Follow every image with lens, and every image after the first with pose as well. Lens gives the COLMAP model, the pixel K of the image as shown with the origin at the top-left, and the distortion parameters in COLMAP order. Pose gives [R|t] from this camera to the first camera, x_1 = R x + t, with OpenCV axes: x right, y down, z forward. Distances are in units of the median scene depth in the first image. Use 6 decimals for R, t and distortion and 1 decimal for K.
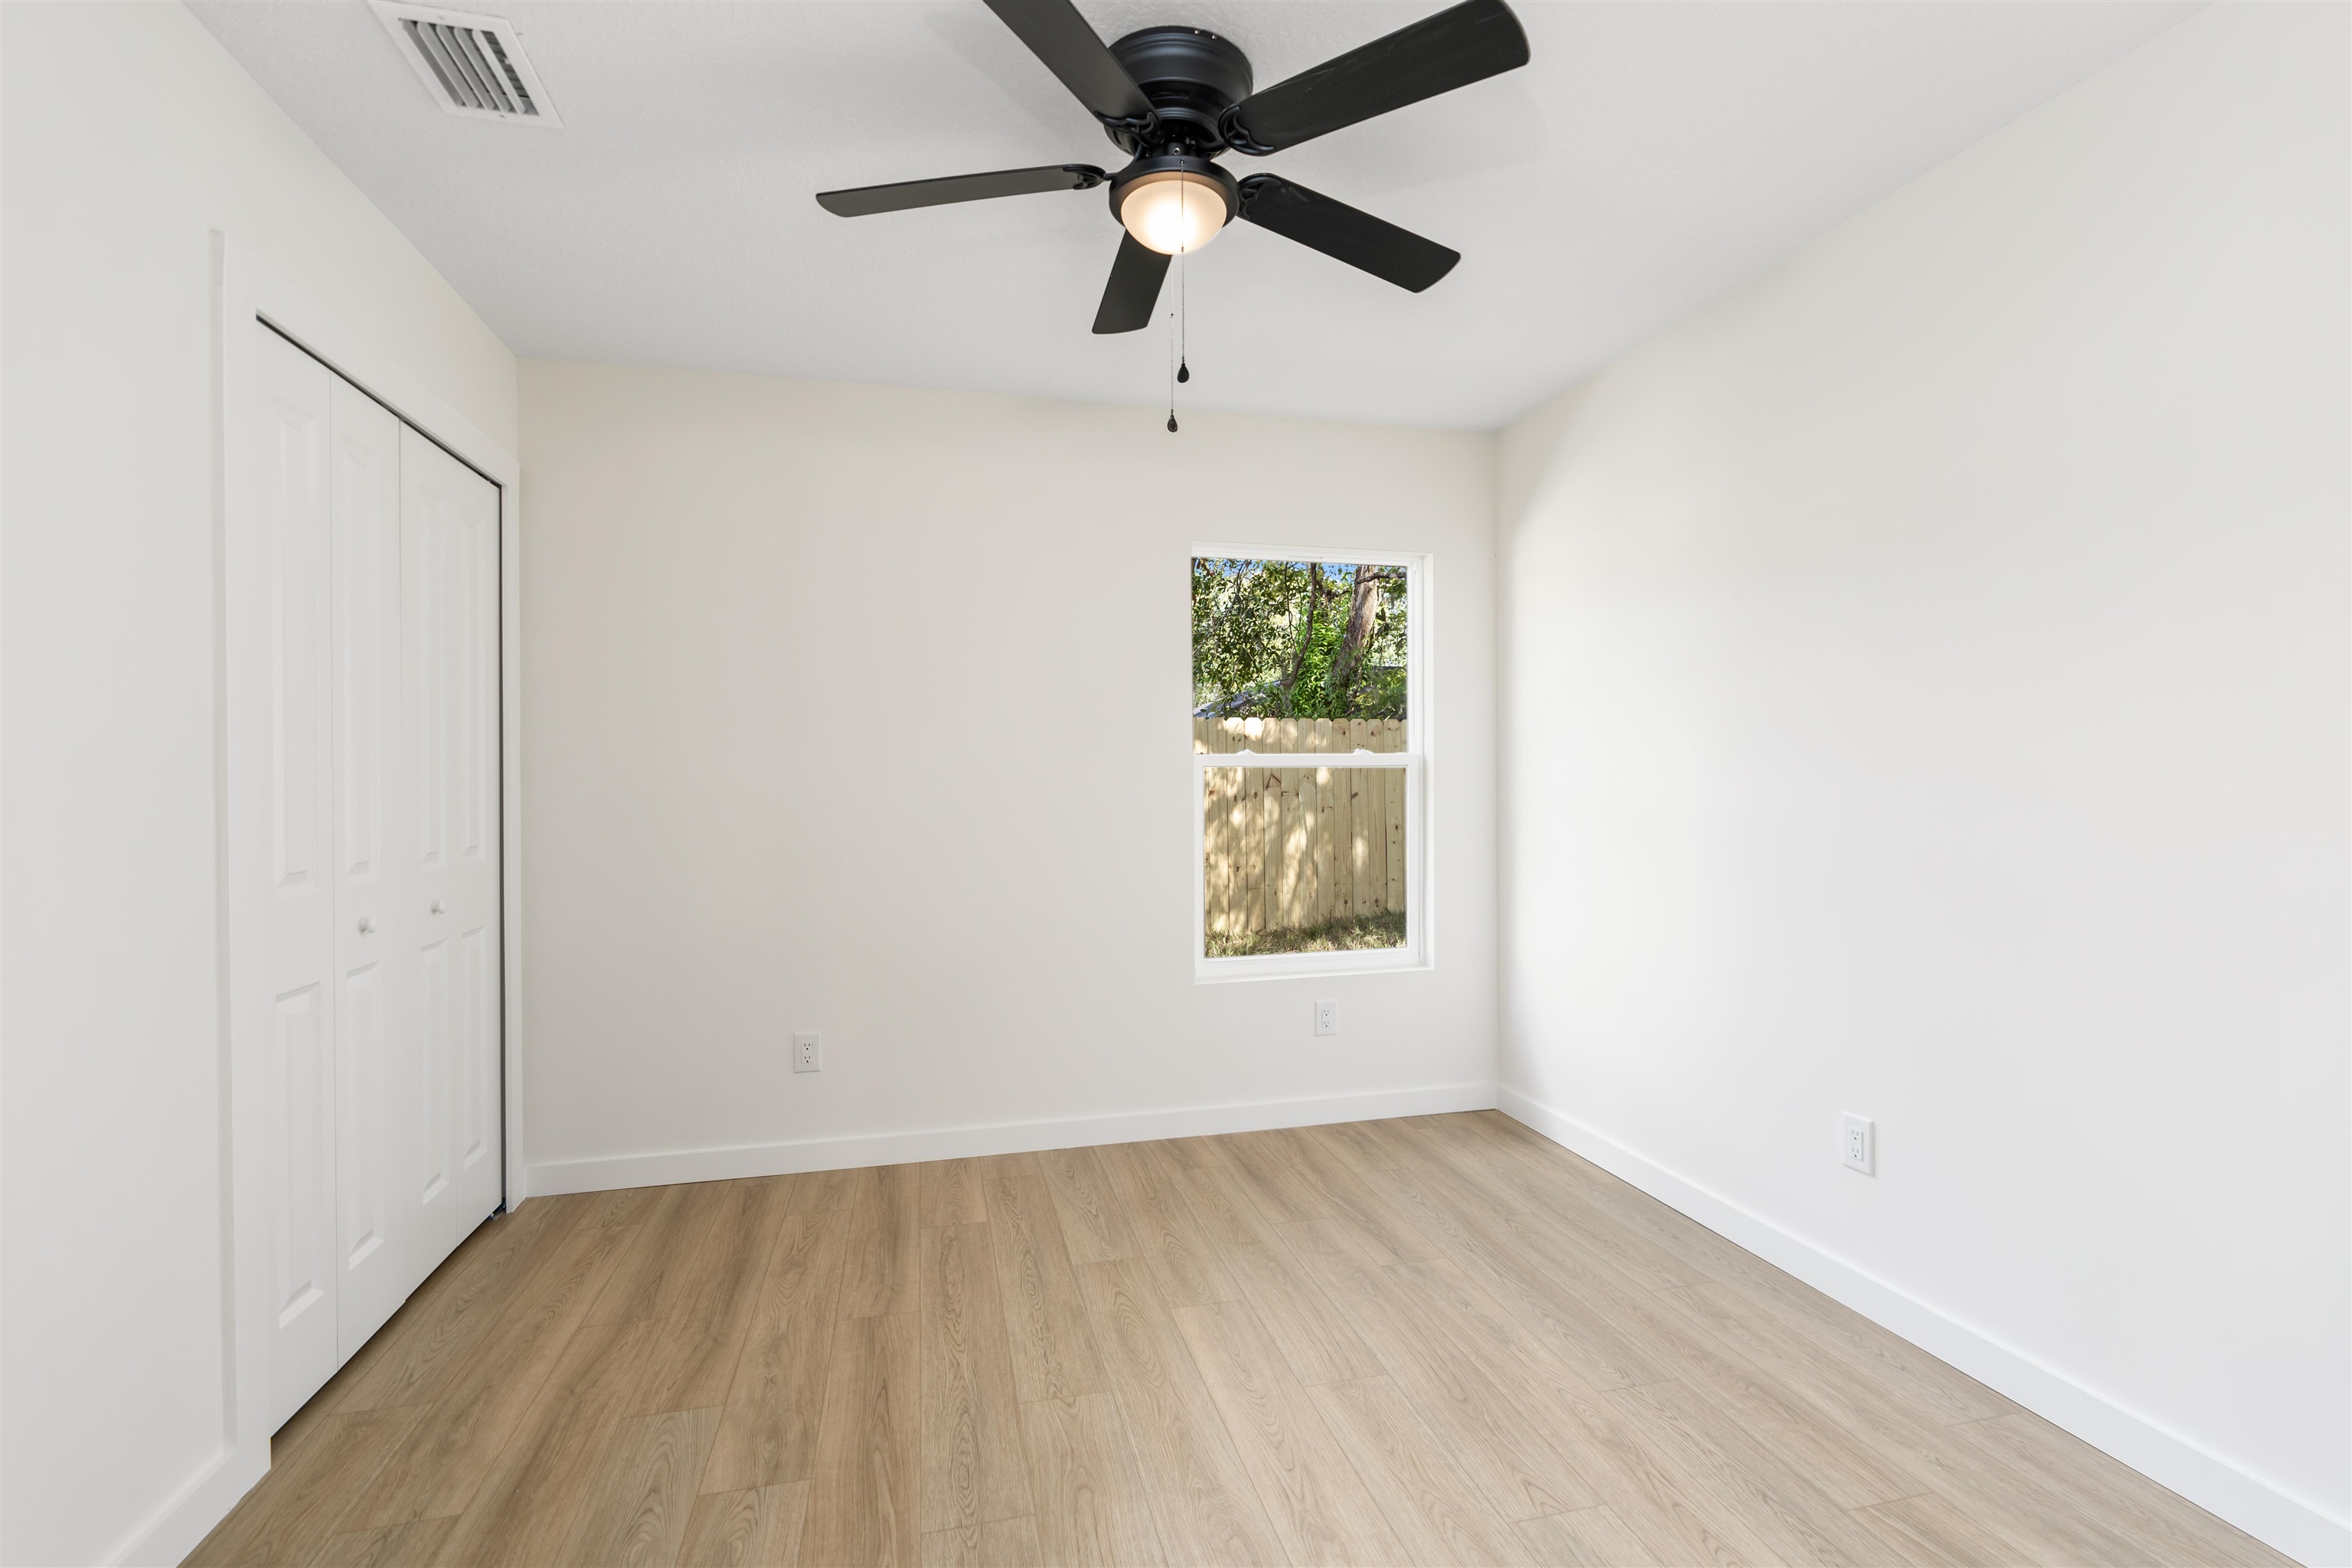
lens RADIAL K [[1084.5, 0, 1193.4], [0, 1084.5, 785.6], [0, 0, 1]] dist [0.002468, -0.000029]
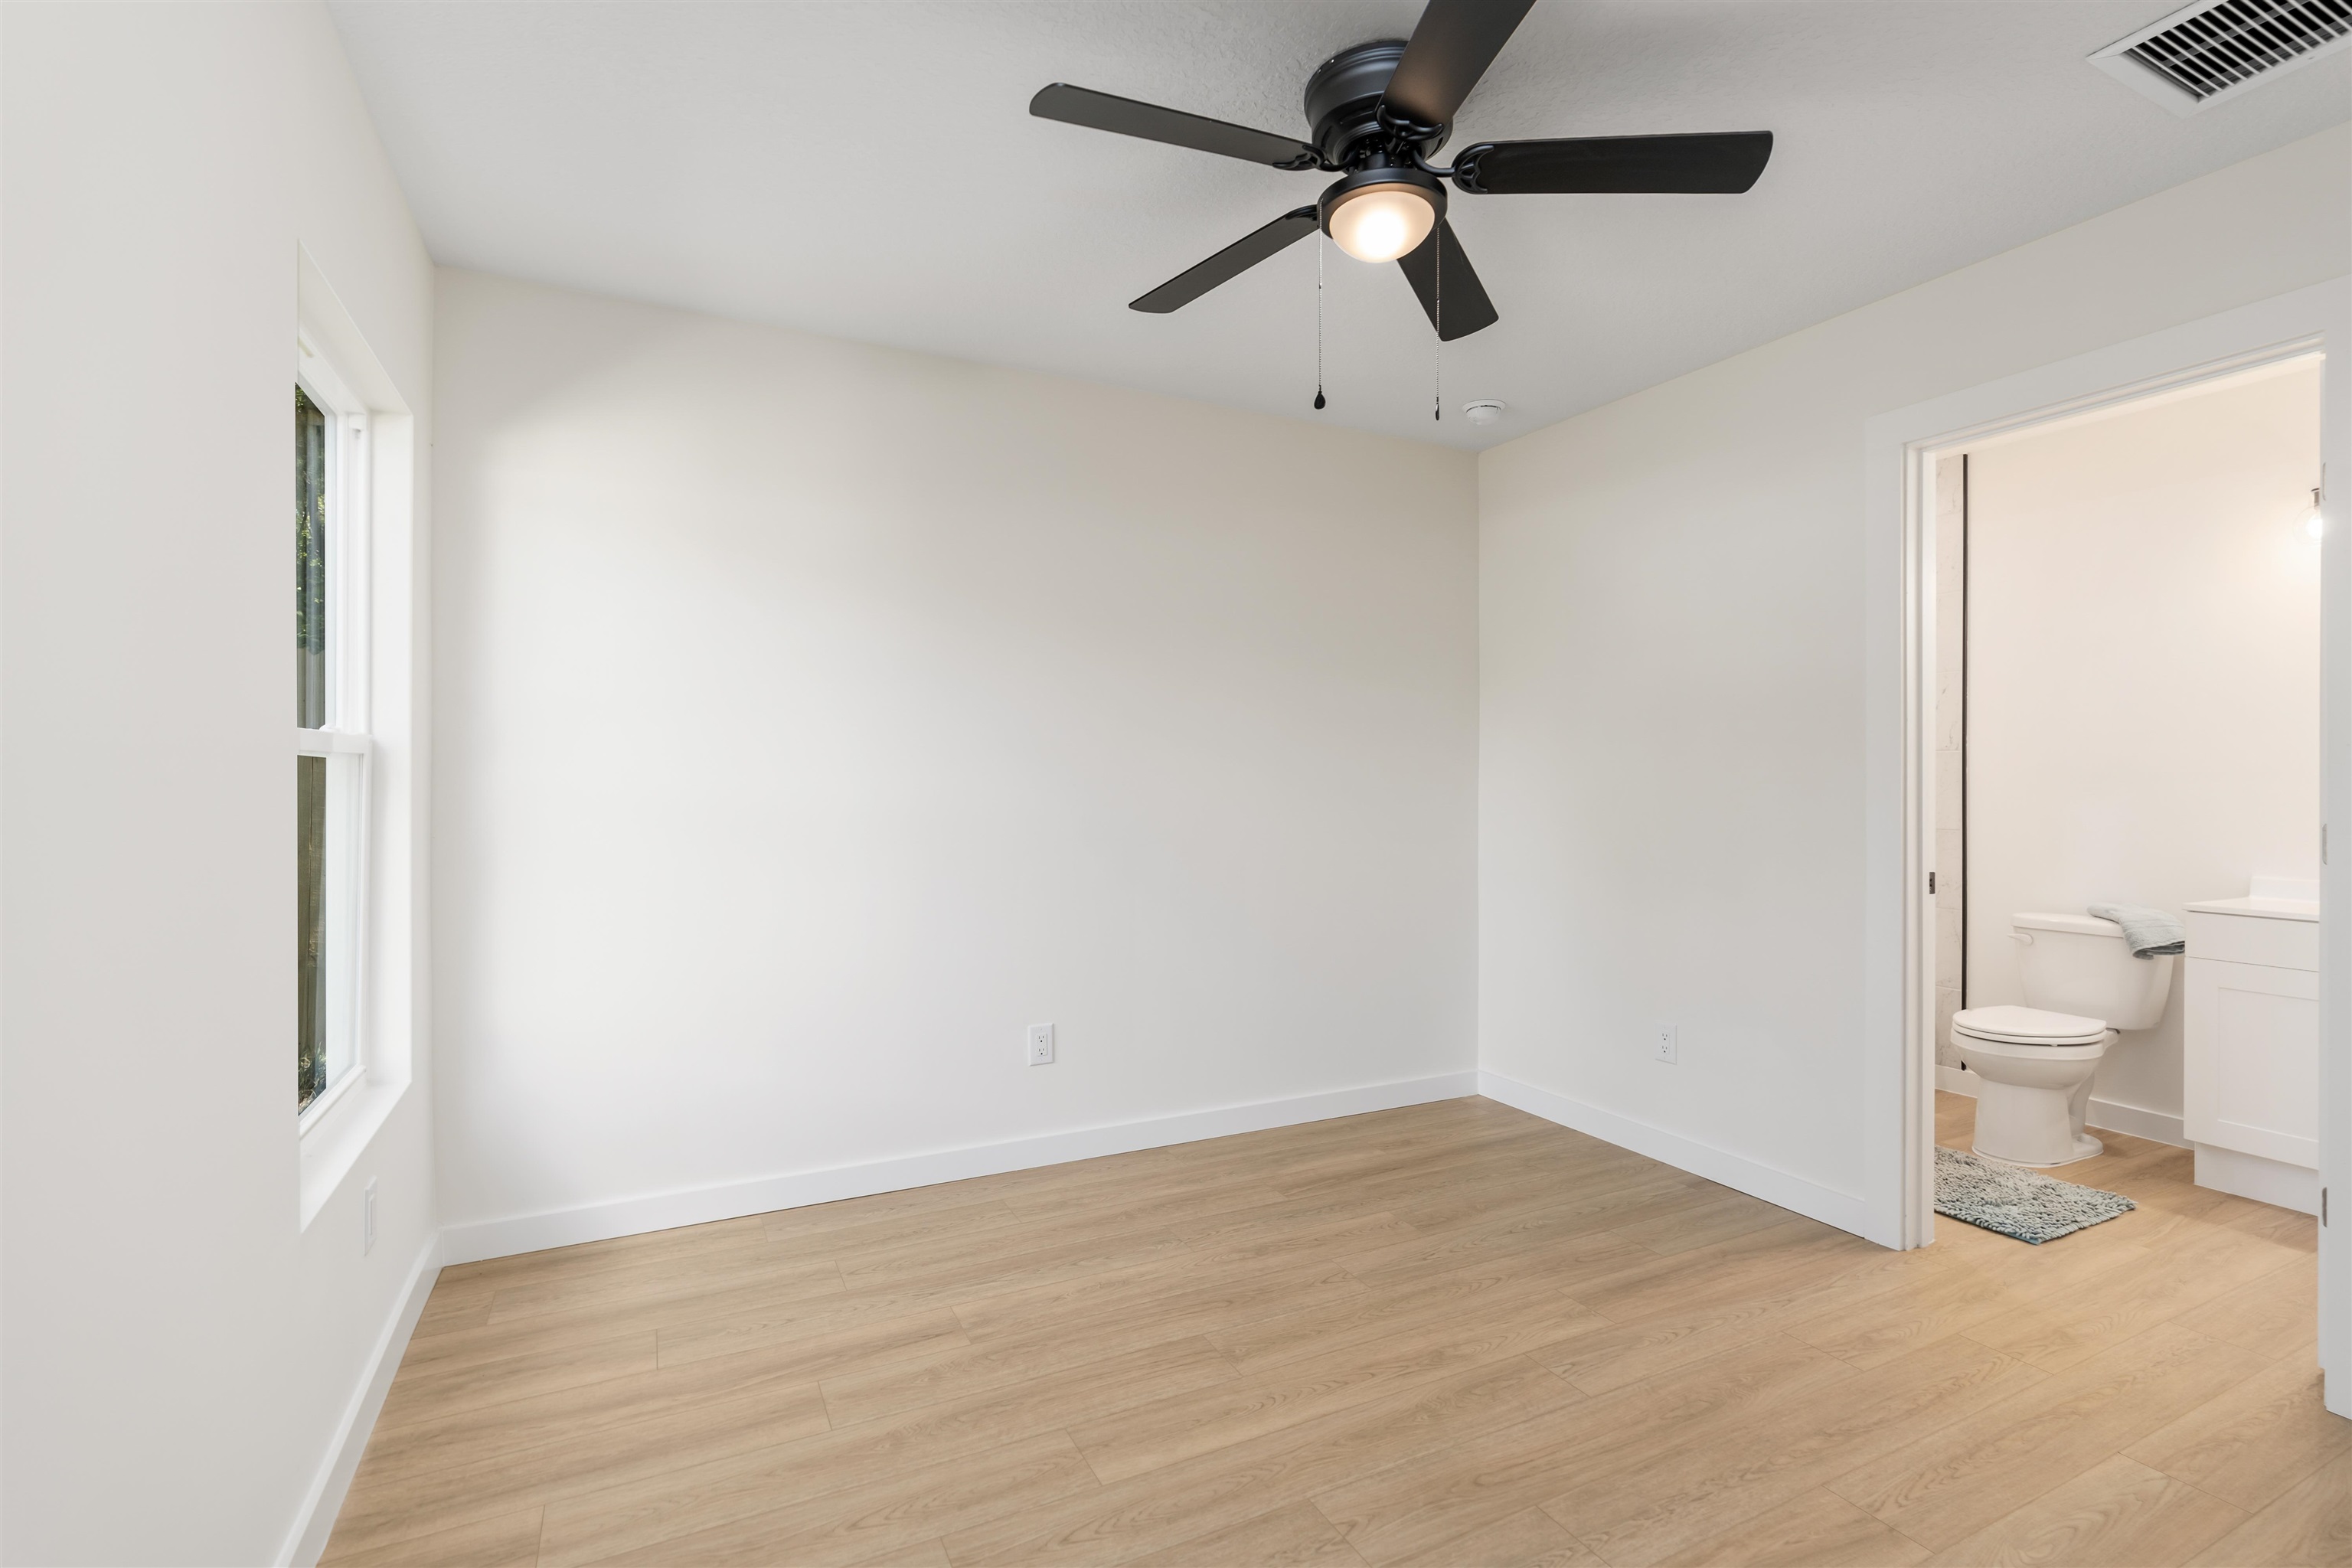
lens RADIAL K [[1084.5, 0, 1192.9], [0, 1084.5, 781.5], [0, 0, 1]] dist [0.002468, -0.000029]
pose [[-0.226505, 0.008389, 0.973974, -0.779754], [0.000963, 0.999964, -0.008389, 0.008049], [-0.974010, -0.000962, -0.226505, 1.135065]]
